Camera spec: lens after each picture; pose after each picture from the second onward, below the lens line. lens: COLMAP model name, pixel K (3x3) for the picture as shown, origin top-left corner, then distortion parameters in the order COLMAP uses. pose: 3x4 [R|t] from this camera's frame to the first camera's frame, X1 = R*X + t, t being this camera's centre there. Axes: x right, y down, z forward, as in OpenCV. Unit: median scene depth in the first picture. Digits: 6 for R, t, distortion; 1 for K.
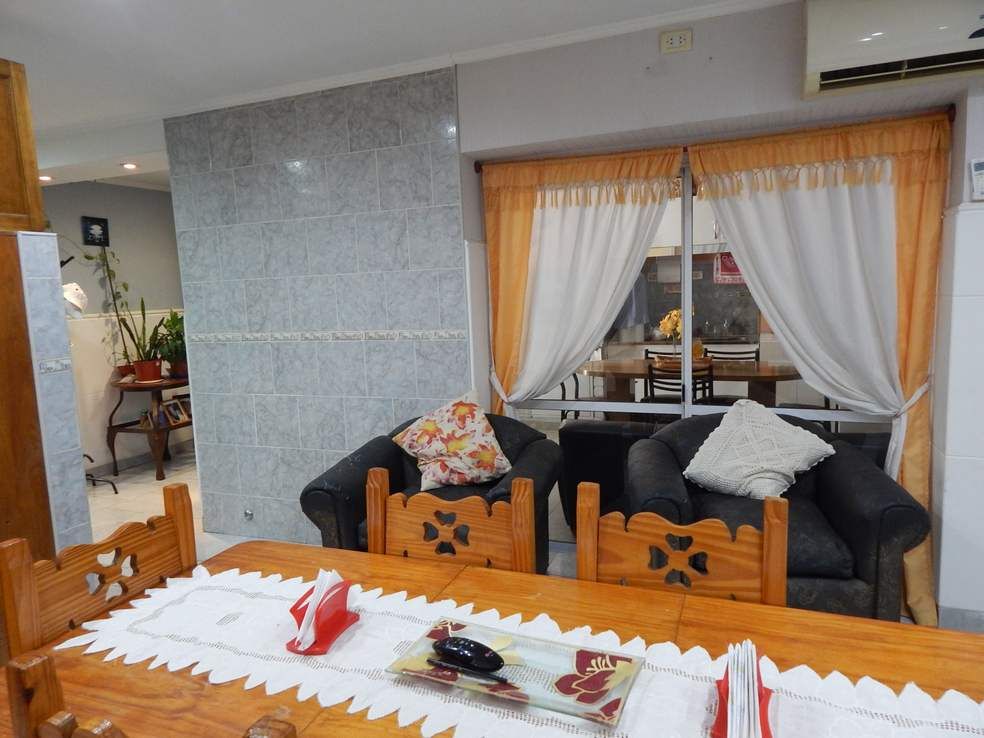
lens RADIAL K [[654.6, 0, 492.5], [0, 654.6, 365.7], [0, 0, 1]] dist [0.012180, -0.008802]
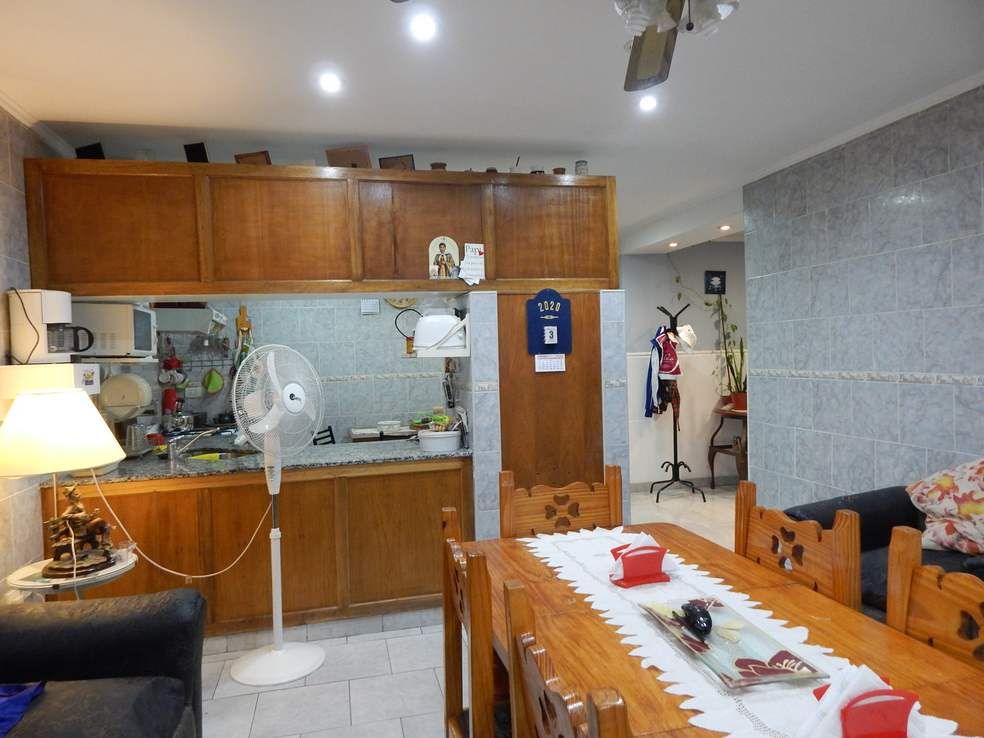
lens RADIAL K [[654.6, 0, 492.5], [0, 654.6, 365.7], [0, 0, 1]] dist [0.012180, -0.008802]
pose [[0.583045, 0.042096, -0.811349, 0.229649], [-0.093884, 0.995457, -0.015818, 0.007082], [0.806997, 0.085395, 0.584349, -0.024852]]
